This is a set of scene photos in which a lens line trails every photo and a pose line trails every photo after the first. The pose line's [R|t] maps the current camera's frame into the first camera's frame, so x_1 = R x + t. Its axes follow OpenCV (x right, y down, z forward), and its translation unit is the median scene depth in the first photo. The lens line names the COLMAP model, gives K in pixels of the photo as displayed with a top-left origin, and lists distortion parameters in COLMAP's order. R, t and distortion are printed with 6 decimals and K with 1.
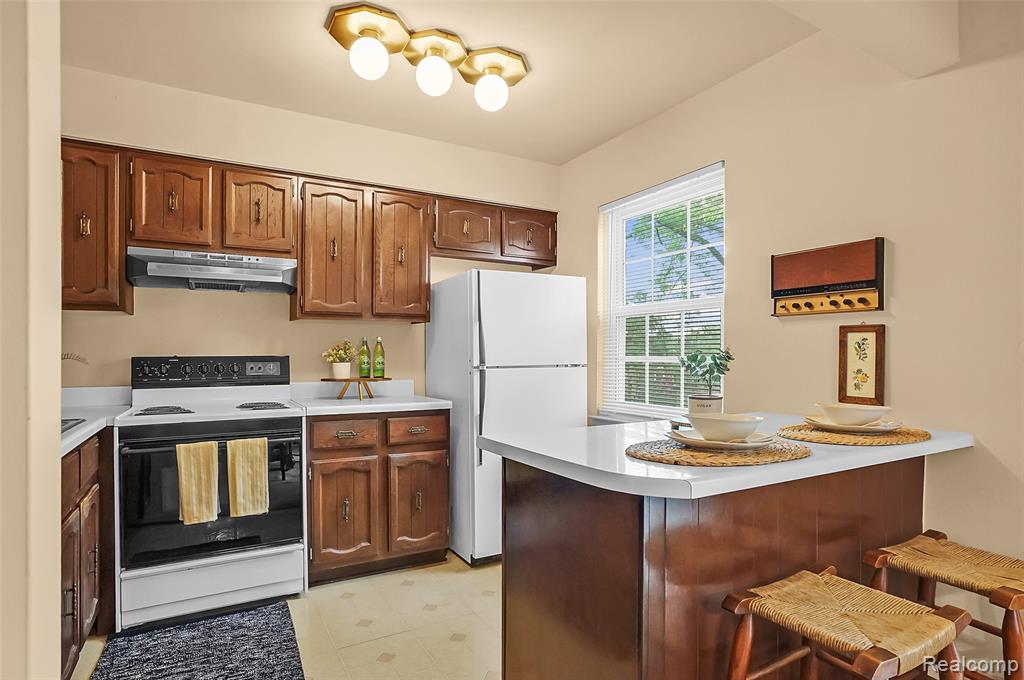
lens RADIAL K [[539.6, 0, 513.8], [0, 539.6, 359.1], [0, 0, 1]] dist [-0.027877, 0.016454]
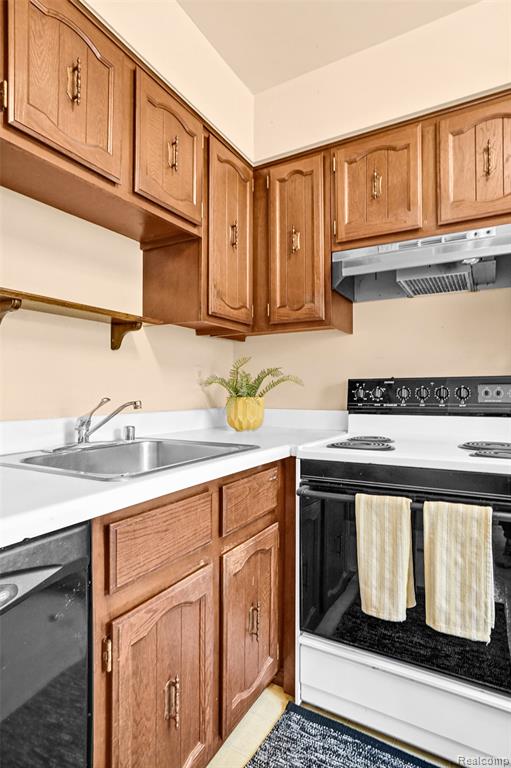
lens RADIAL K [[426.8, 0, 224.3], [0, 426.8, 383.5], [0, 0, 1]] dist [-0.040507, 0.026497]
pose [[0.450179, -0.012074, -0.892857, -0.174239], [-0.007325, 0.999825, -0.017213, 0.019345], [0.892909, 0.014289, 0.450011, 0.517757]]
